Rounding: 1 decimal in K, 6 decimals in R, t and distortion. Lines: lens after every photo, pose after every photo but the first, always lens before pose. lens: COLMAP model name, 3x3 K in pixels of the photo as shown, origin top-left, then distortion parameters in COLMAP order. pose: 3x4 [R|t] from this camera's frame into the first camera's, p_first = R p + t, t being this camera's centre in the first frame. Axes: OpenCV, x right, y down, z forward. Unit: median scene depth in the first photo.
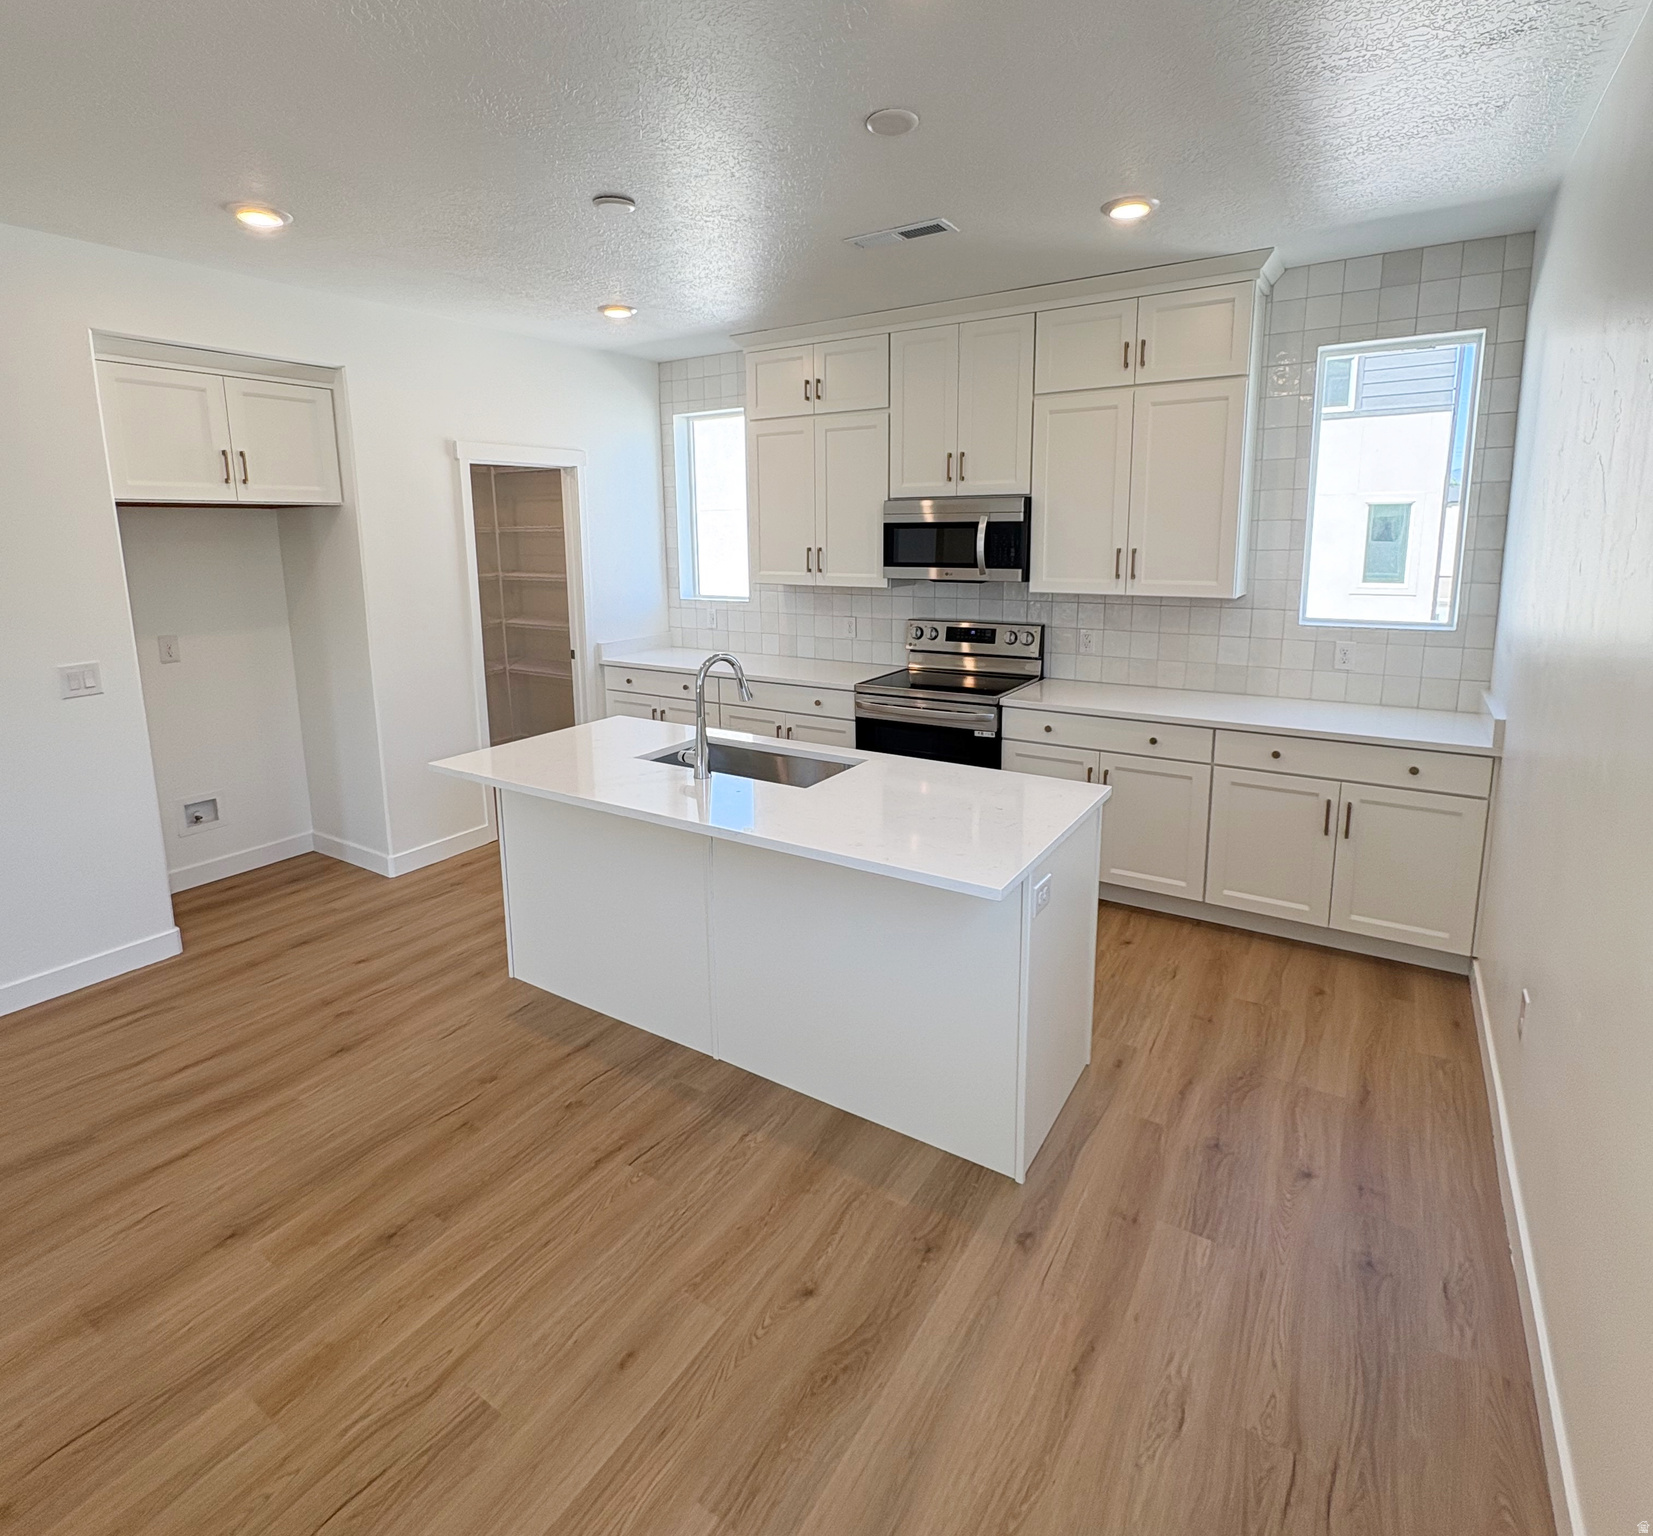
lens RADIAL K [[855.2, 0, 838.5], [0, 855.2, 743.3], [0, 0, 1]] dist [-0.000184, -0.003301]
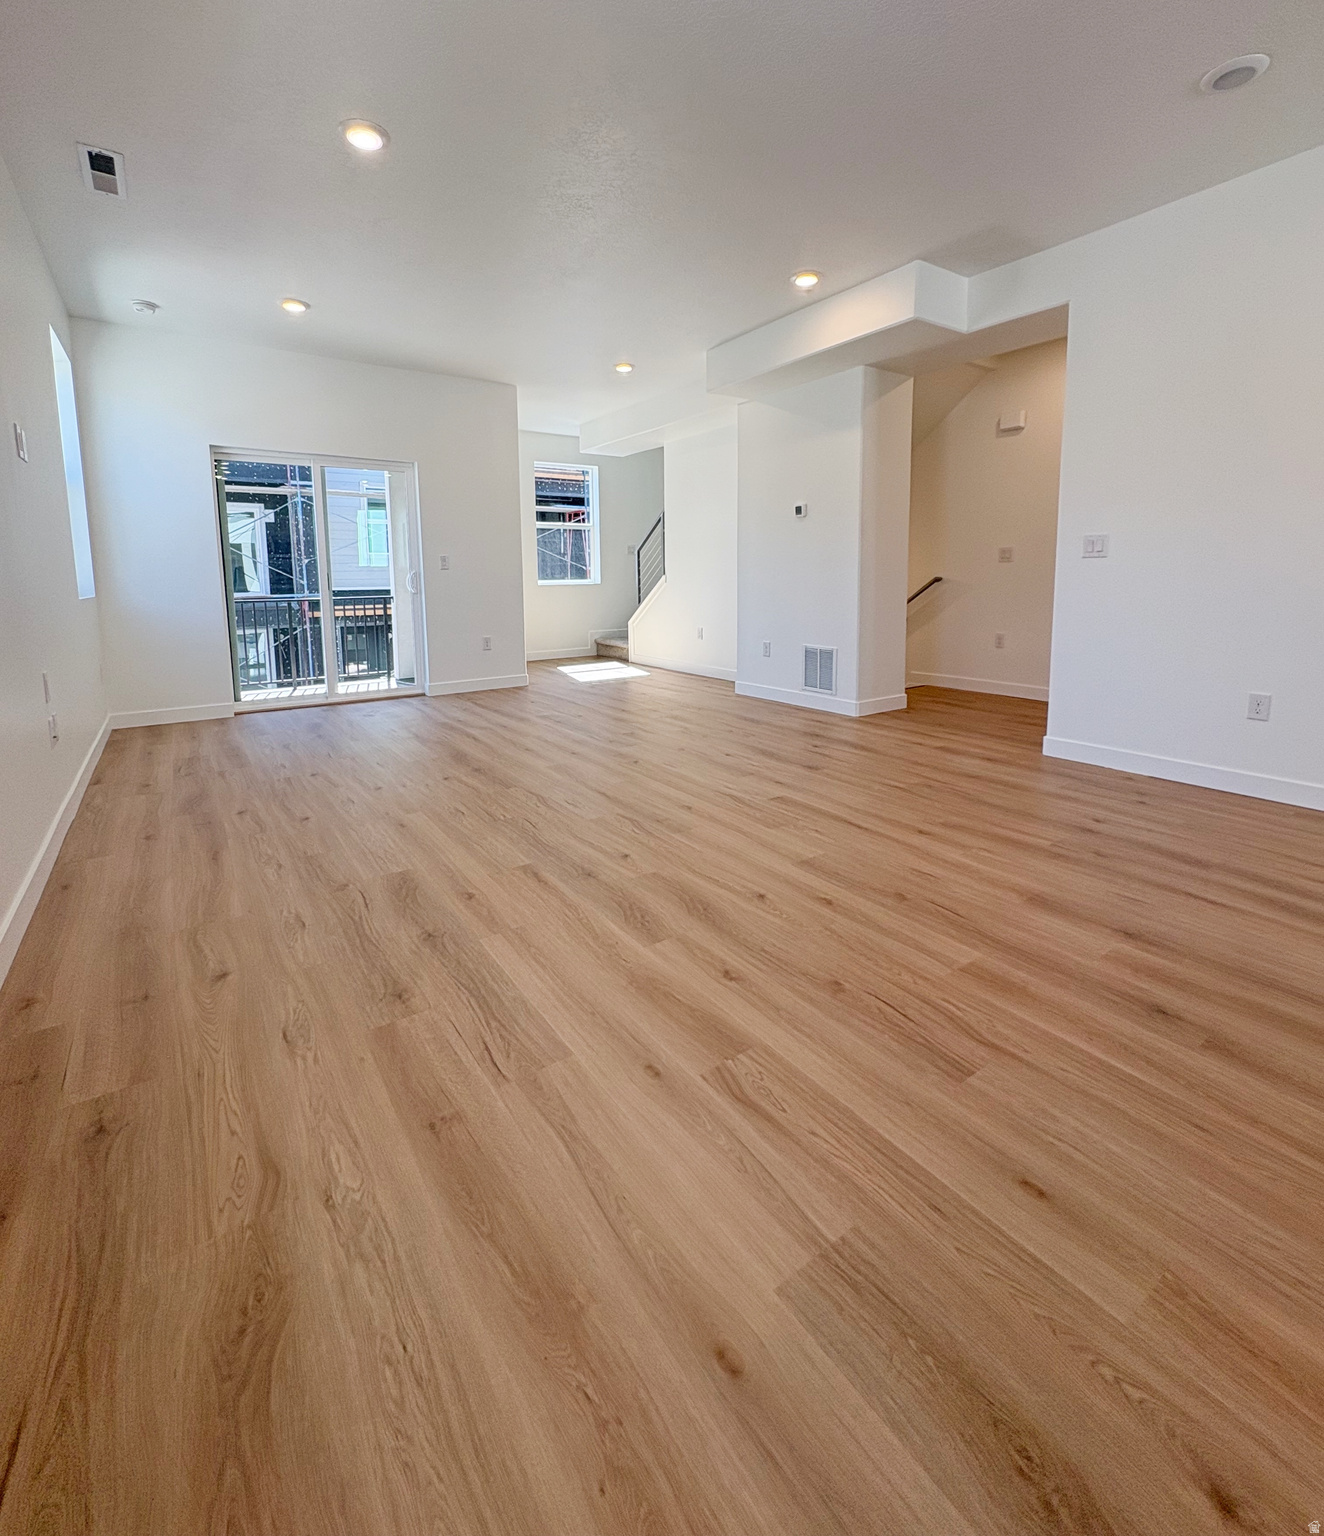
lens RADIAL K [[671.9, 0, 657.4], [0, 671.9, 765.3], [0, 0, 1]] dist [-0.002068, -0.000048]
pose [[-0.391995, 0.269033, -0.879751, 0.195365], [-0.204234, 0.906973, 0.368359, 0.103025], [0.897011, 0.324070, -0.300583, 0.406274]]
